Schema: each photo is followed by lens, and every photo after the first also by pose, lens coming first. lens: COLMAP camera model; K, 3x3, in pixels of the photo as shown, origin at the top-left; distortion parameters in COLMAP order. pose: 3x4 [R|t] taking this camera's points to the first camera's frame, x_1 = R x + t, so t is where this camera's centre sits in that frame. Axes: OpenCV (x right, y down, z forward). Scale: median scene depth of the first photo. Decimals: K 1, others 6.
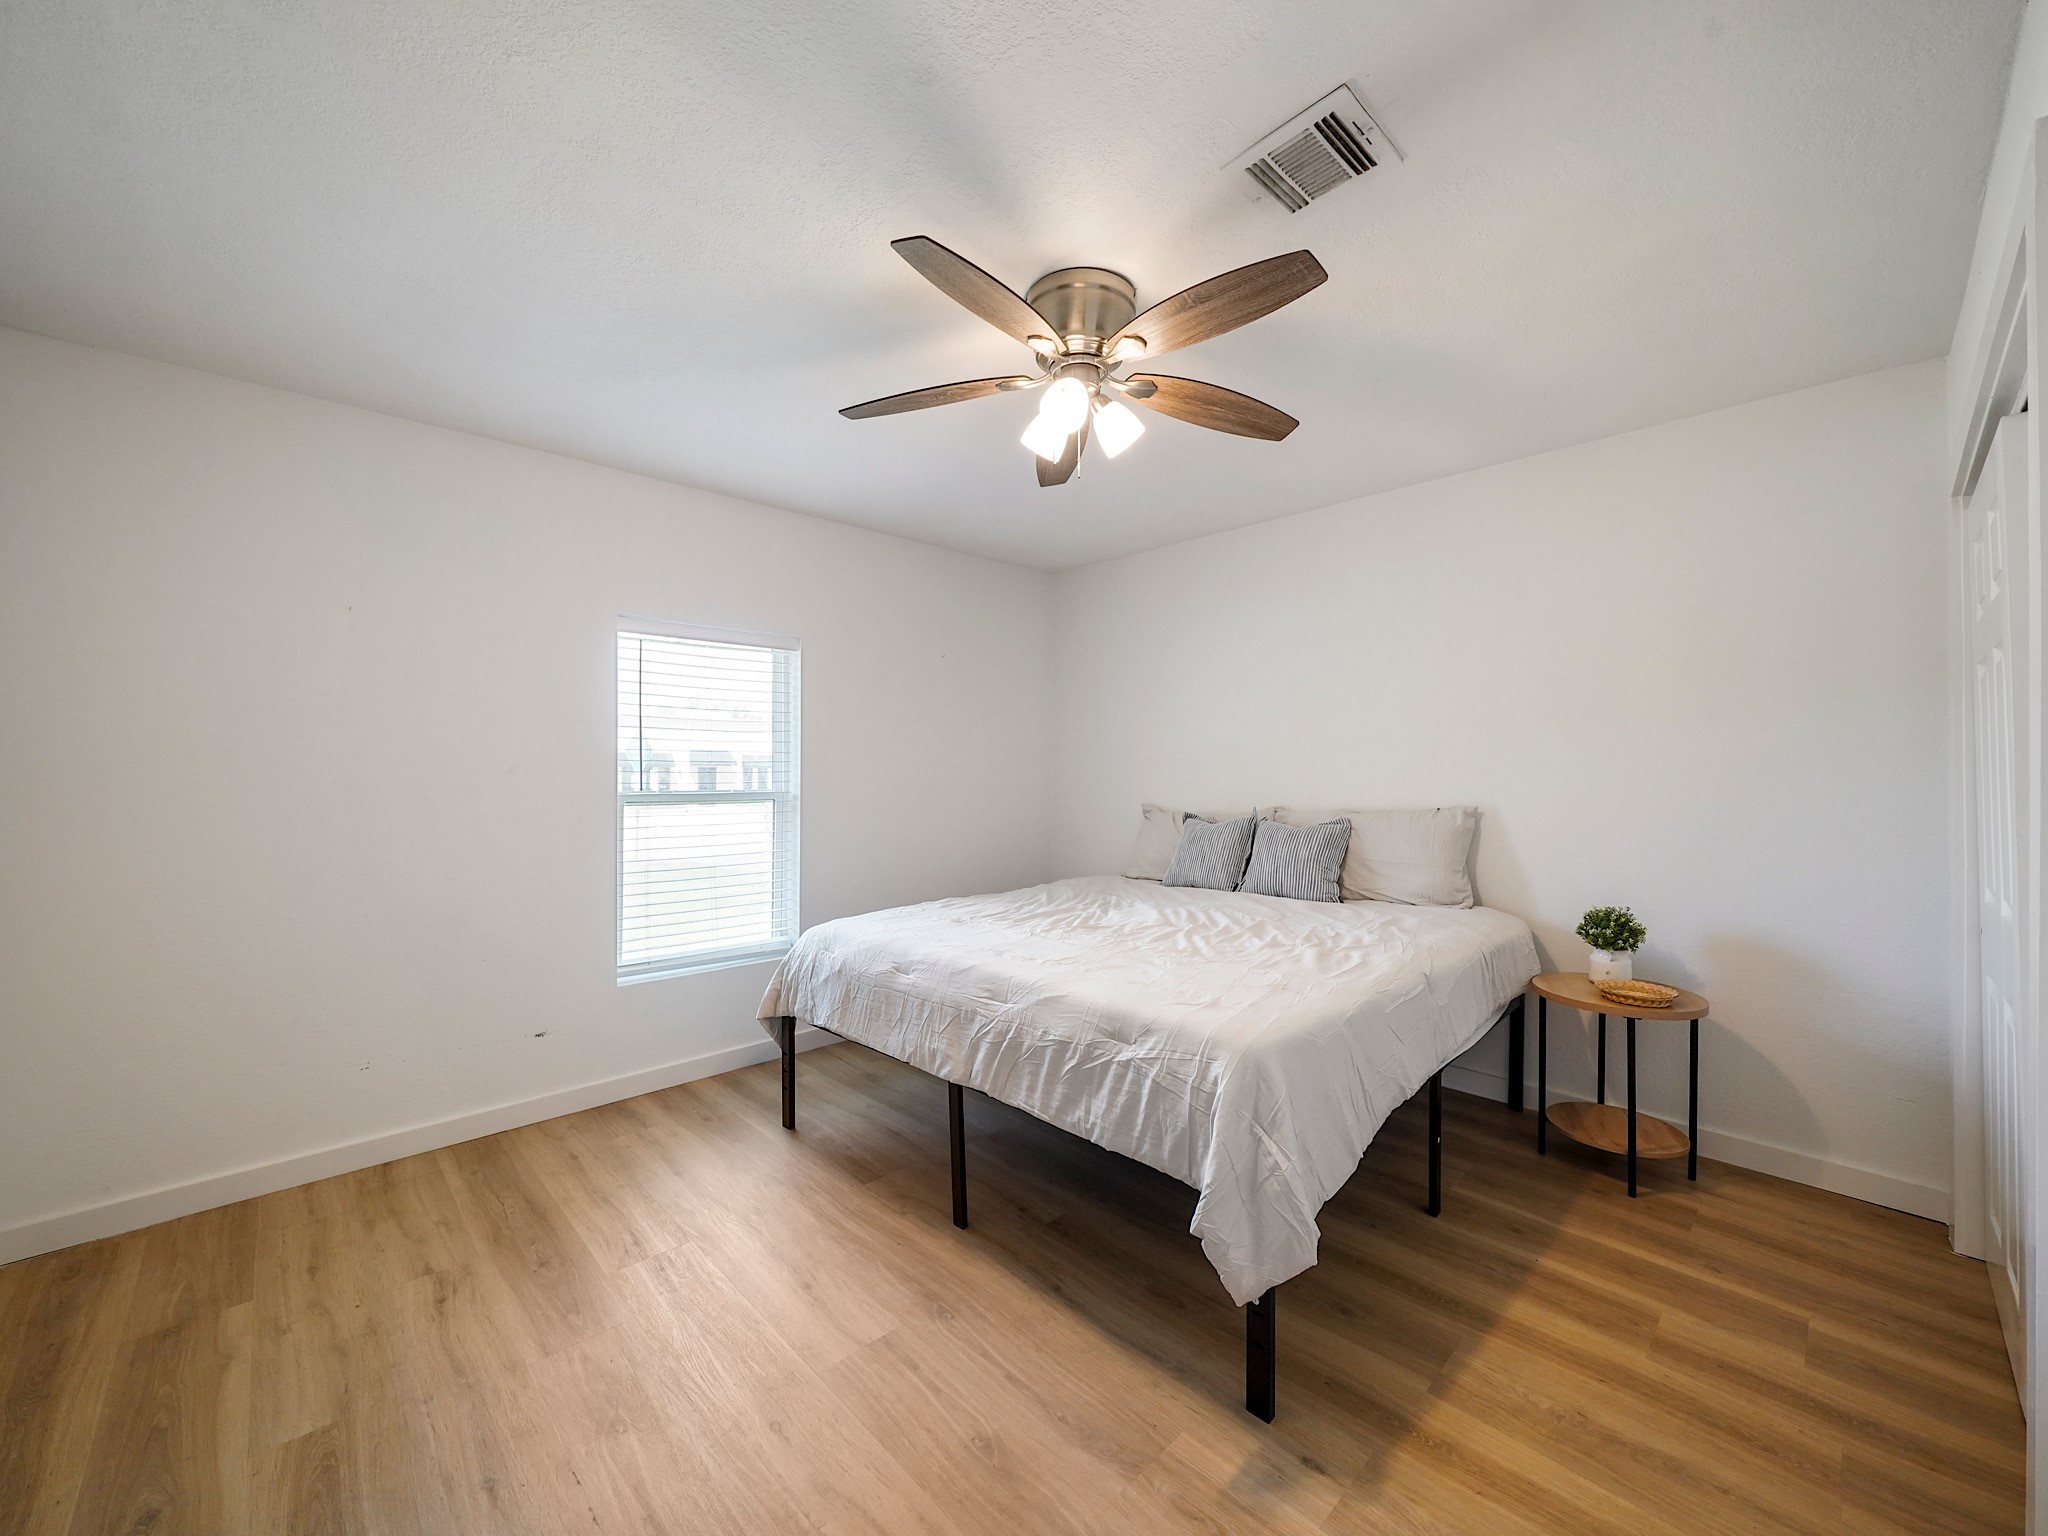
lens RADIAL K [[804.8, 0, 1015.9], [0, 804.8, 769.5], [0, 0, 1]] dist [-0.005732, -0.000698]
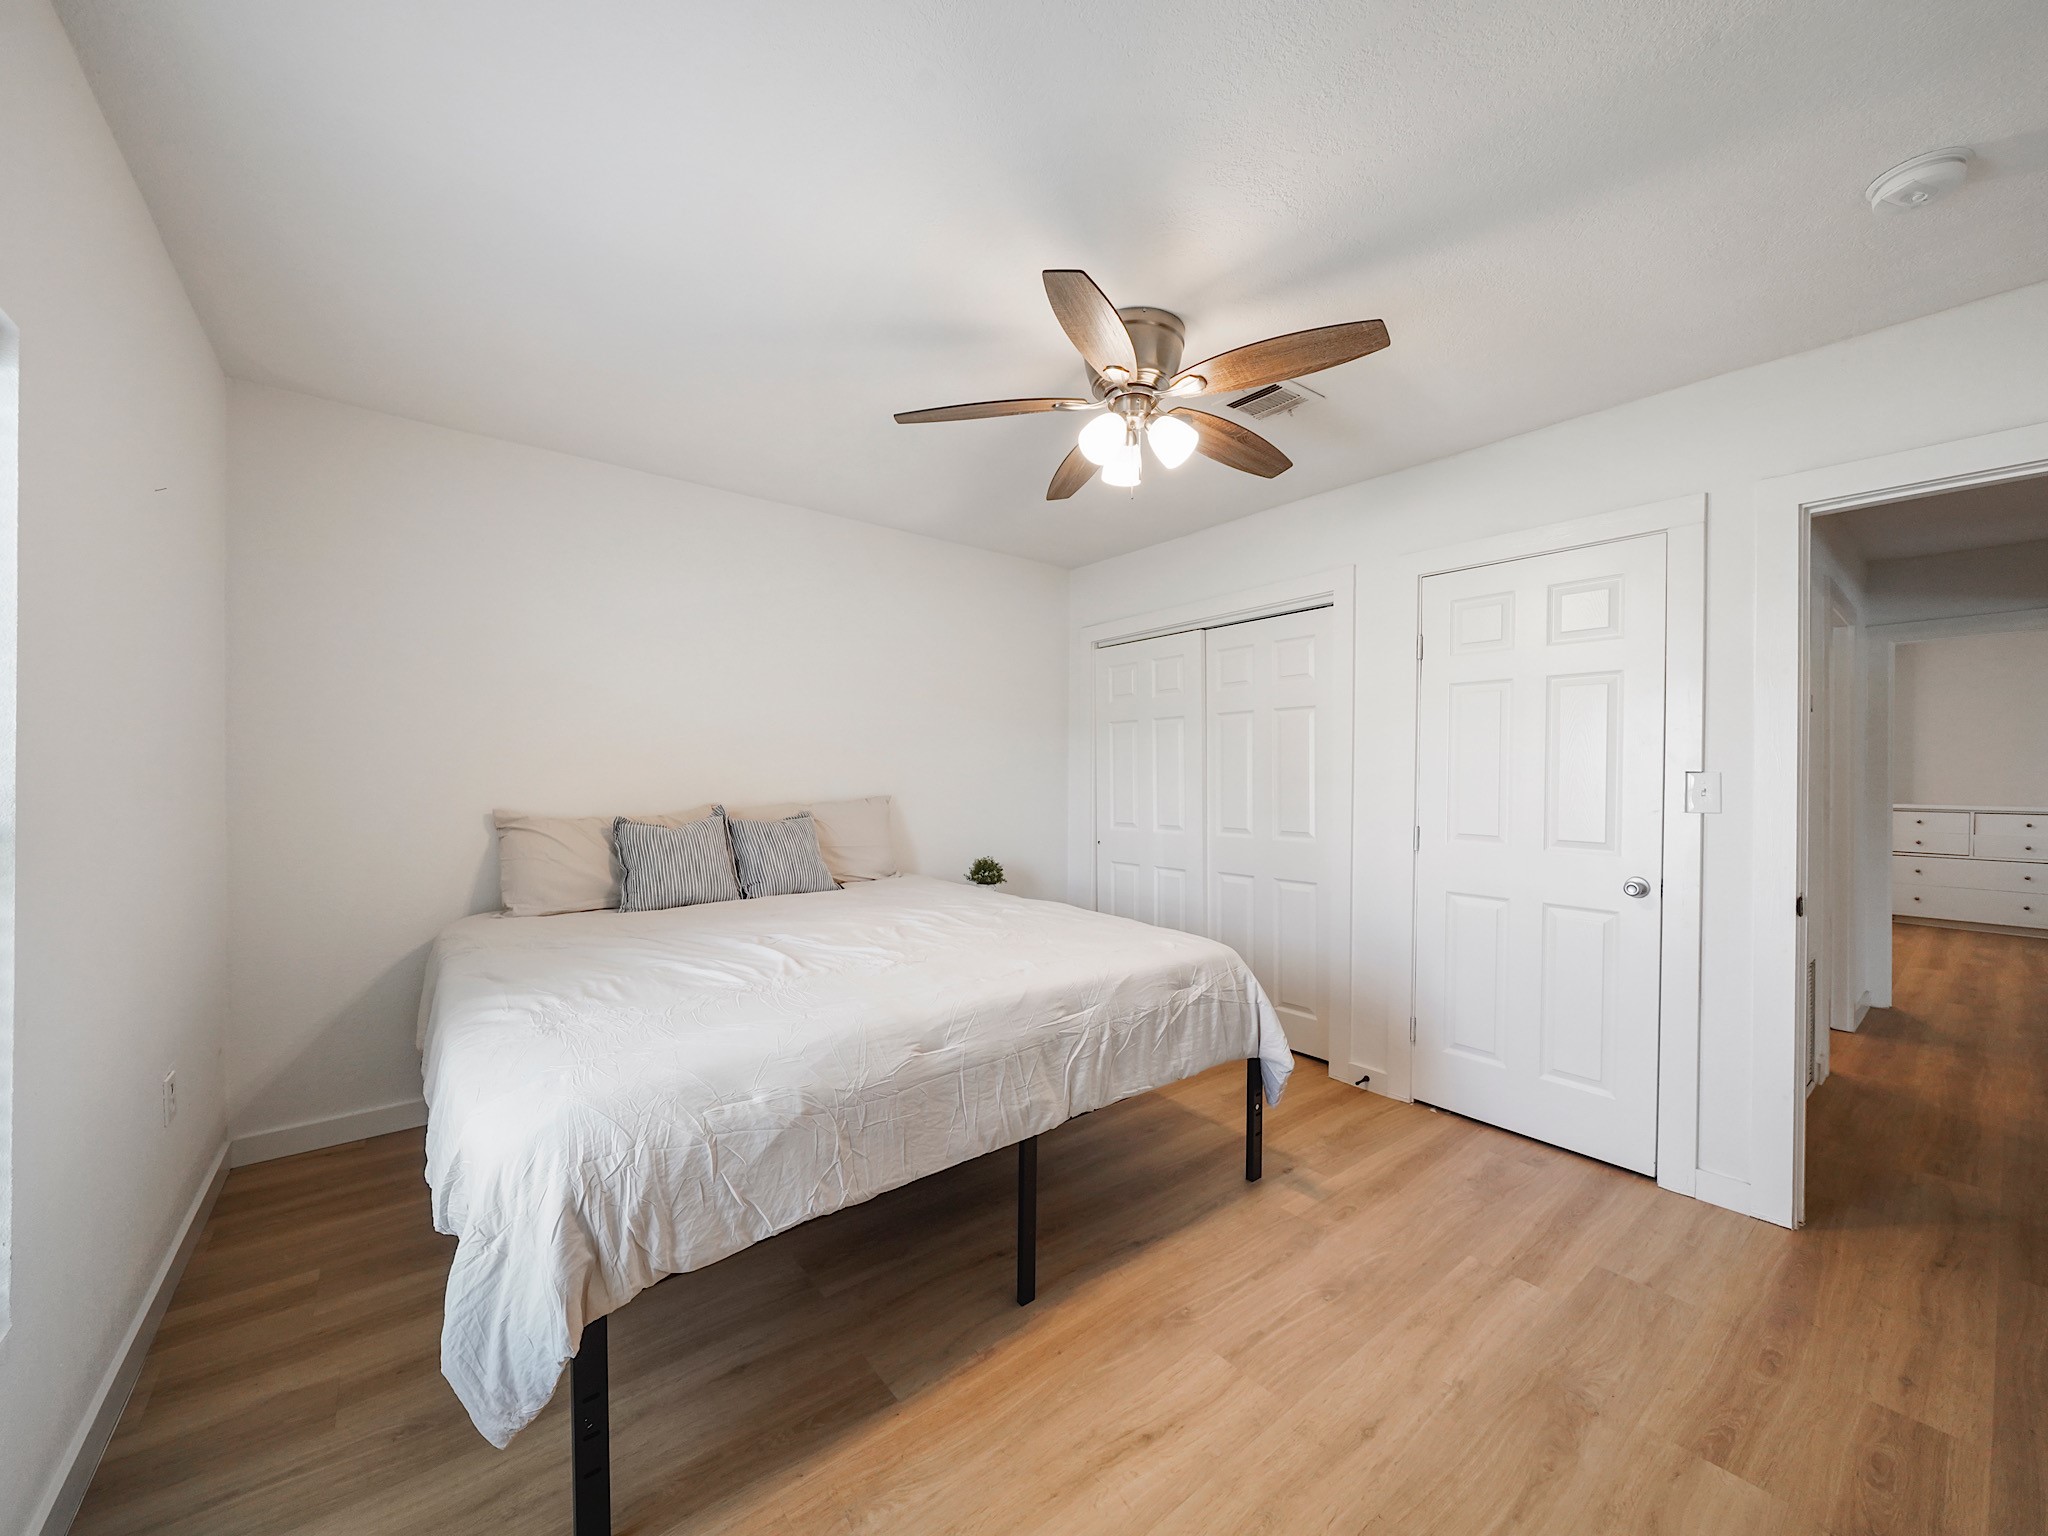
lens RADIAL K [[804.8, 0, 1017.1], [0, 804.8, 778.8], [0, 0, 1]] dist [-0.005732, -0.000698]
pose [[0.071297, -0.006423, 0.997434, -1.045511], [-0.014449, 0.999868, 0.007471, 0.011043], [-0.997350, -0.014945, 0.071195, 1.097562]]
